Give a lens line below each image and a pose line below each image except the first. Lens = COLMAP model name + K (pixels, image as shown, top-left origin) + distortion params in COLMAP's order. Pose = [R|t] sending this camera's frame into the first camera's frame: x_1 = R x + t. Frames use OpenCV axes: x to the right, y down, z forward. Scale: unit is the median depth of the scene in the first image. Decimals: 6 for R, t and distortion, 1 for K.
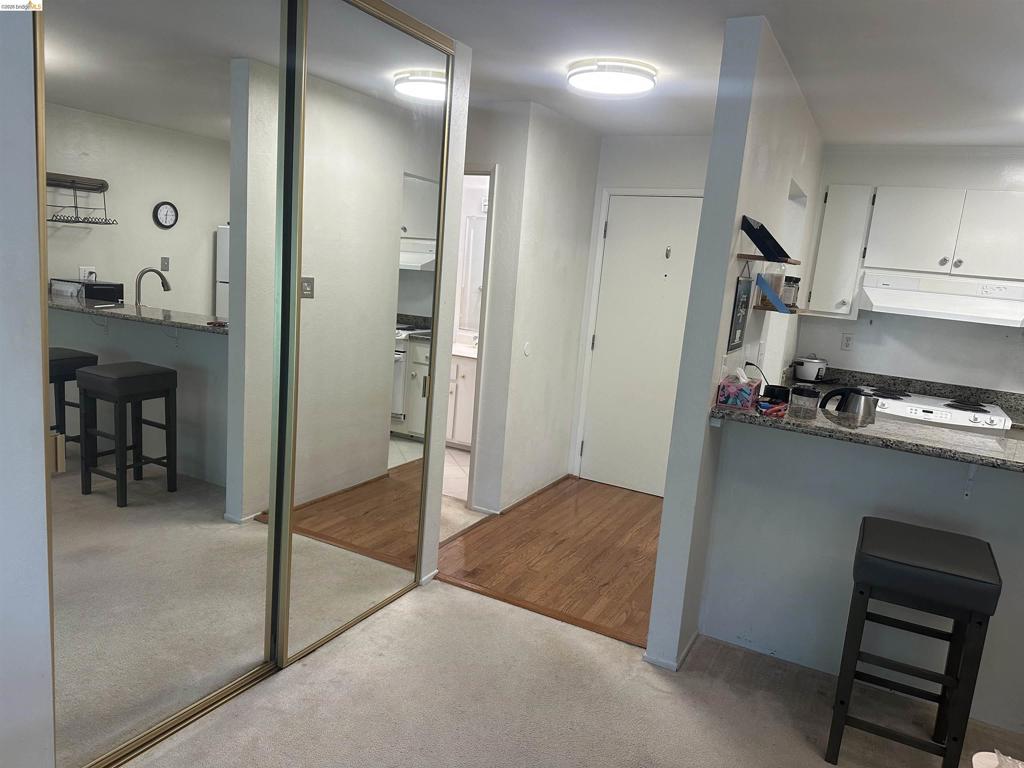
lens RADIAL K [[711.7, 0, 515.6], [0, 711.7, 382.1], [0, 0, 1]] dist [0.099303, -0.138162]
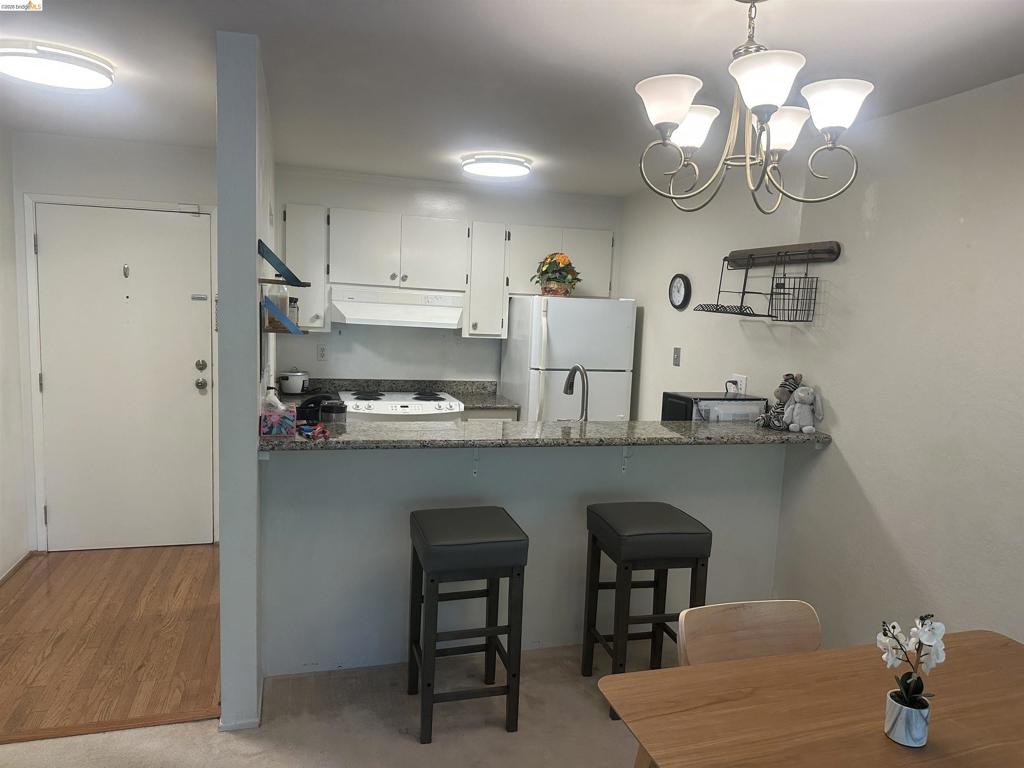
lens RADIAL K [[713.6, 0, 510.3], [0, 713.6, 391.7], [0, 0, 1]] dist [0.103176, -0.086499]
pose [[0.730954, -0.137028, 0.668528, -0.089134], [0.136738, 0.989175, 0.053244, -0.026671], [-0.668587, 0.052494, 0.741779, 0.045801]]
